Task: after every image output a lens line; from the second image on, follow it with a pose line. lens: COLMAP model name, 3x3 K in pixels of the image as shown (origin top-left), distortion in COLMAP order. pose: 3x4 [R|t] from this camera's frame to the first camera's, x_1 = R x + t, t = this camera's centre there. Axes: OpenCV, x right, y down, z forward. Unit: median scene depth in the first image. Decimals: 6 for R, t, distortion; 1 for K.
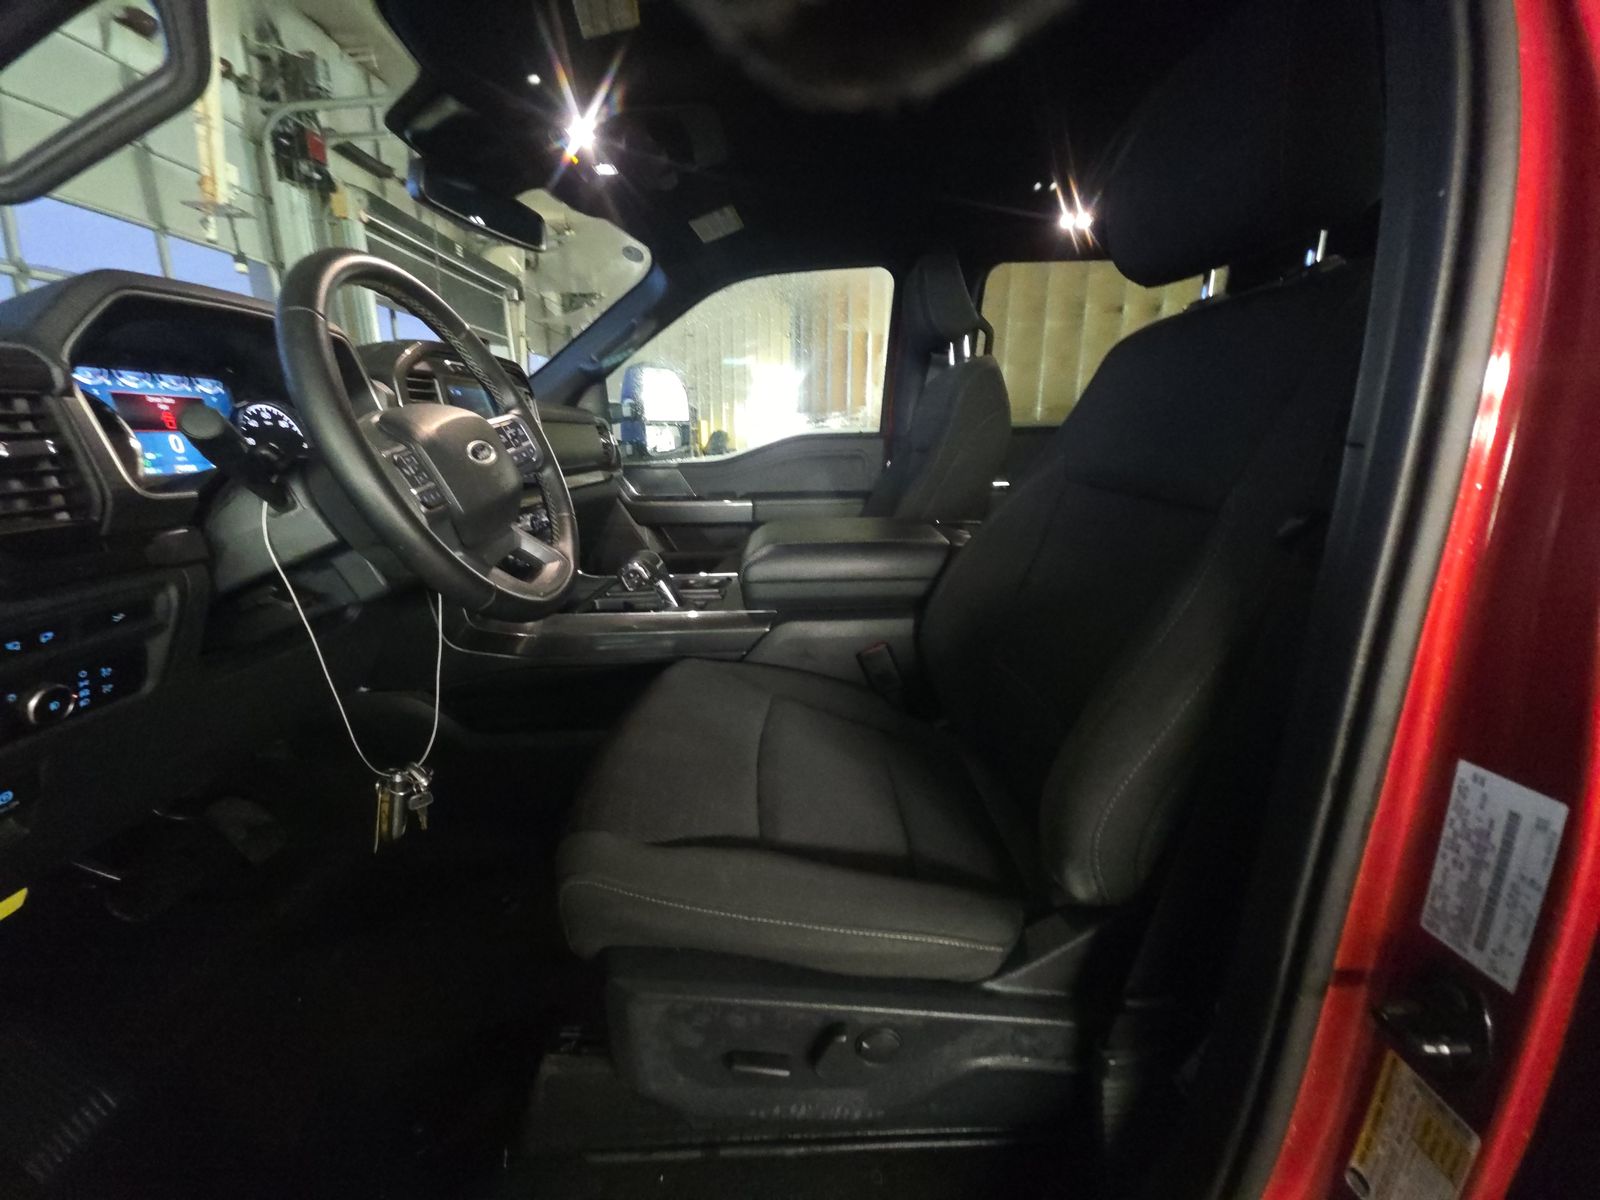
lens RADIAL K [[656.1, 0, 806.2], [0, 656.1, 602.0], [0, 0, 1]] dist [0.010859, -0.000543]
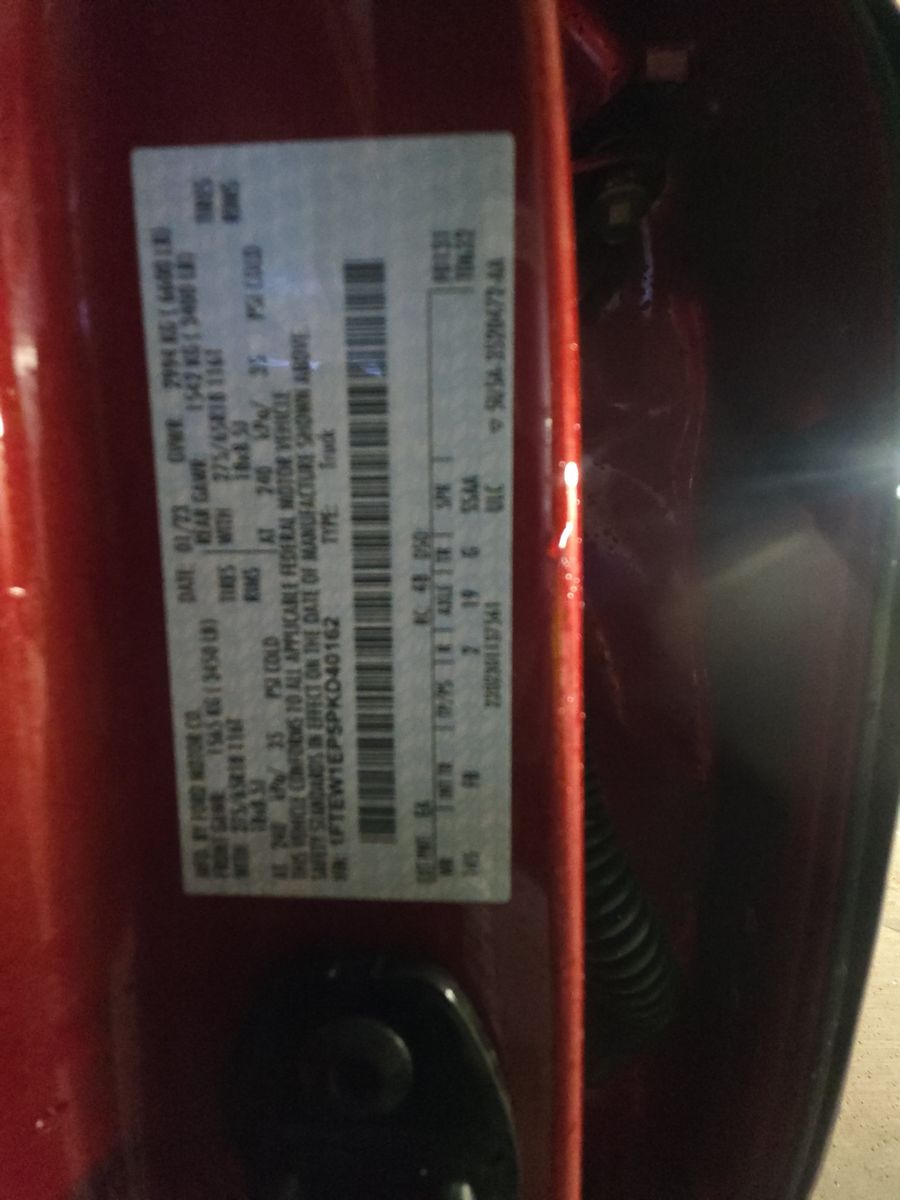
lens RADIAL K [[492.1, 0, 452.7], [0, 492.1, 601.7], [0, 0, 1]] dist [0.010859, -0.000543]
pose [[0.082674, -0.114065, 0.990027, 0.808996], [0.226872, 0.969498, 0.092754, 0.409417], [-0.970409, 0.216942, 0.106030, 0.913895]]
